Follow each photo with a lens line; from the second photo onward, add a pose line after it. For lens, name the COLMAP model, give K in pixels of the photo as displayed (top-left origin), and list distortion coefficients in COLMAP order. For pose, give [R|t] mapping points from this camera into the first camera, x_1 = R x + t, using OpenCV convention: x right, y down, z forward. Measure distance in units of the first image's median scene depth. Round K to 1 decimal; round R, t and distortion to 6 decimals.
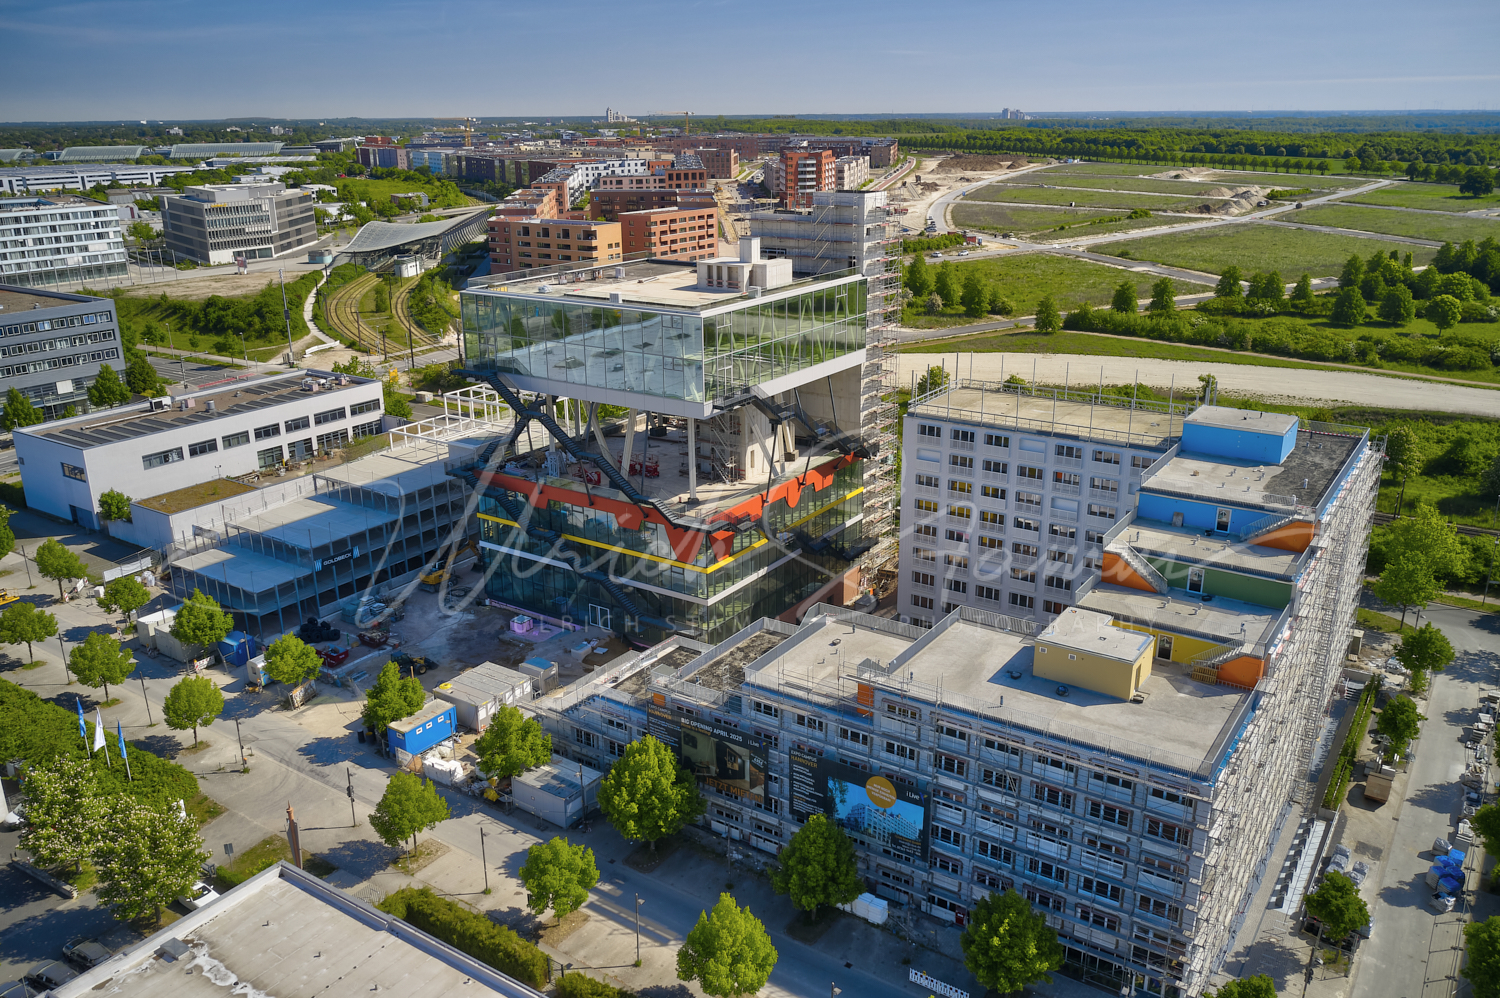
lens RADIAL K [[1180.2, 0, 745.8], [0, 1180.2, 503.4], [0, 0, 1]] dist [-0.007653, 0.000232]
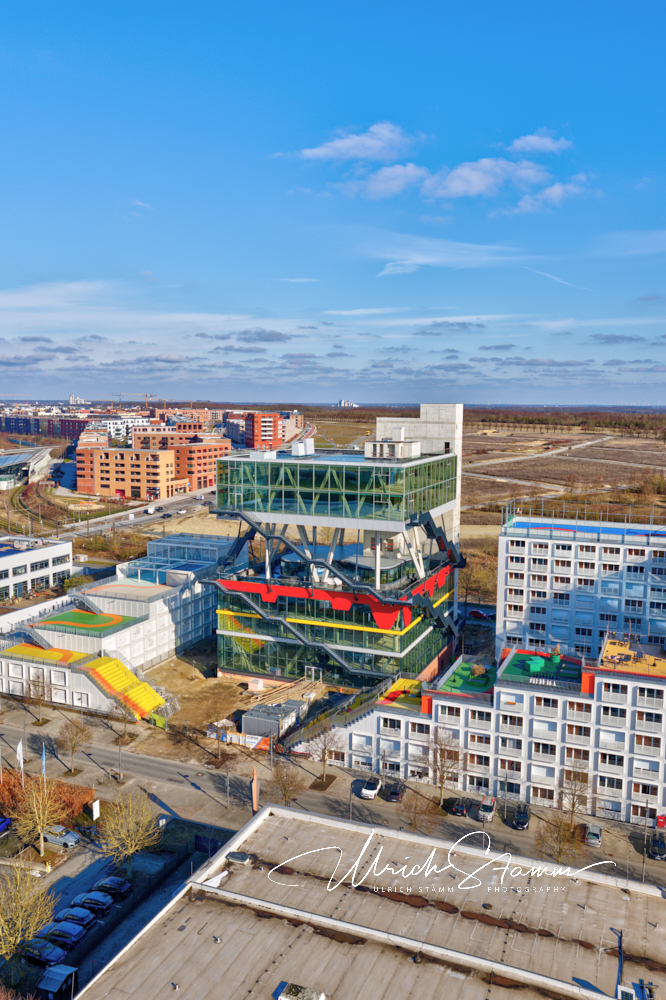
lens RADIAL K [[816.7, 0, 336.6], [0, 816.7, 491.8], [0, 0, 1]] dist [0.004066, -0.005467]
pose [[0.979044, -0.004915, 0.203589, -0.206852], [0.047187, 0.977977, -0.203306, 0.055729], [-0.198107, 0.208653, 0.957715, -0.020885]]
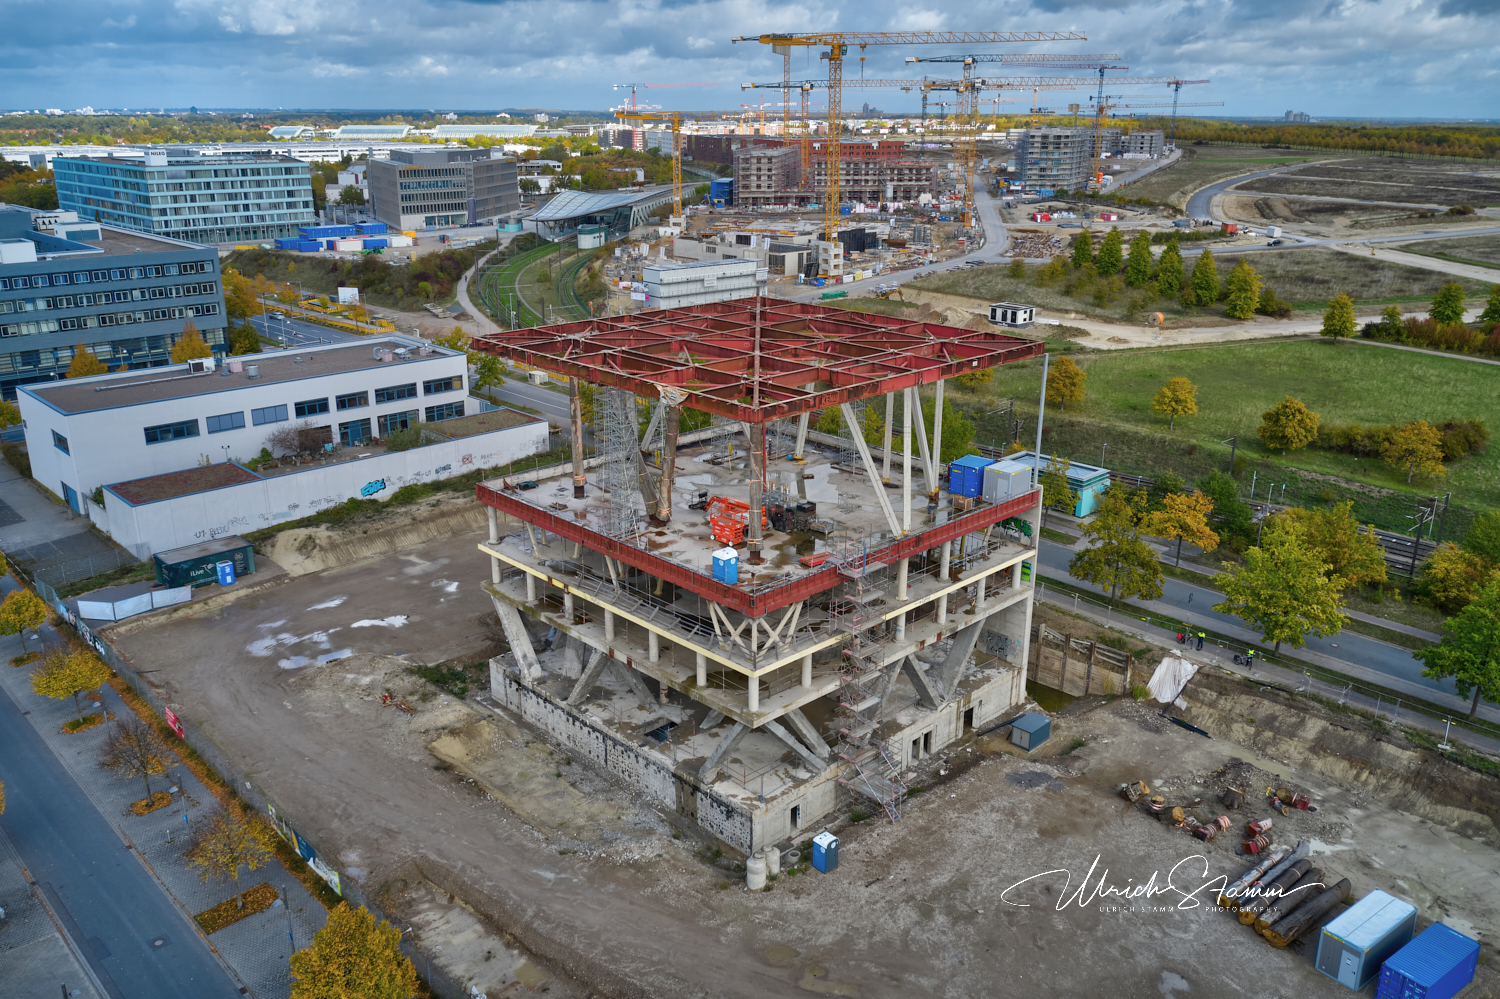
lens RADIAL K [[1183.4, 0, 747.5], [0, 1183.4, 502.9], [0, 0, 1]] dist [-0.007657, -0.003713]
pose [[0.978886, 0.078400, -0.188772, 0.046983], [-0.078124, 0.996904, 0.008912, -0.024848], [0.188886, 0.006024, 0.981981, 0.244651]]
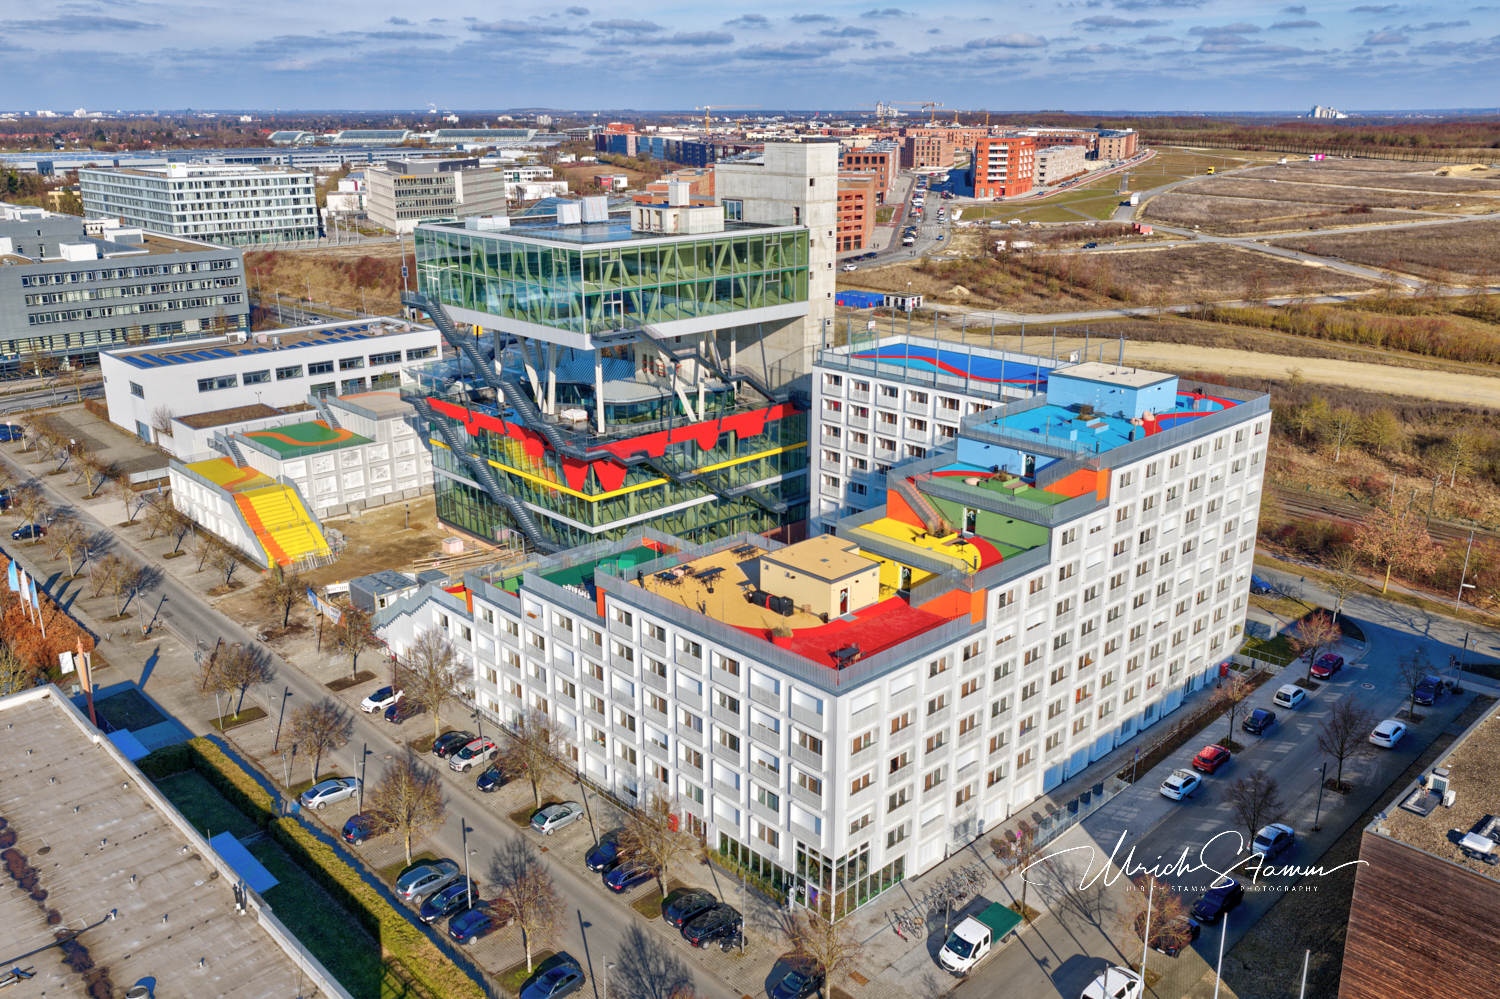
lens RADIAL K [[1225.1, 0, 750.1], [0, 1225.1, 492.0], [0, 0, 1]] dist [0.004066, -0.005467]
pose [[0.977551, 0.071458, -0.198212, 0.198855], [-0.074569, 0.997182, -0.008266, 0.031106], [0.197063, 0.022860, 0.980124, -0.015343]]
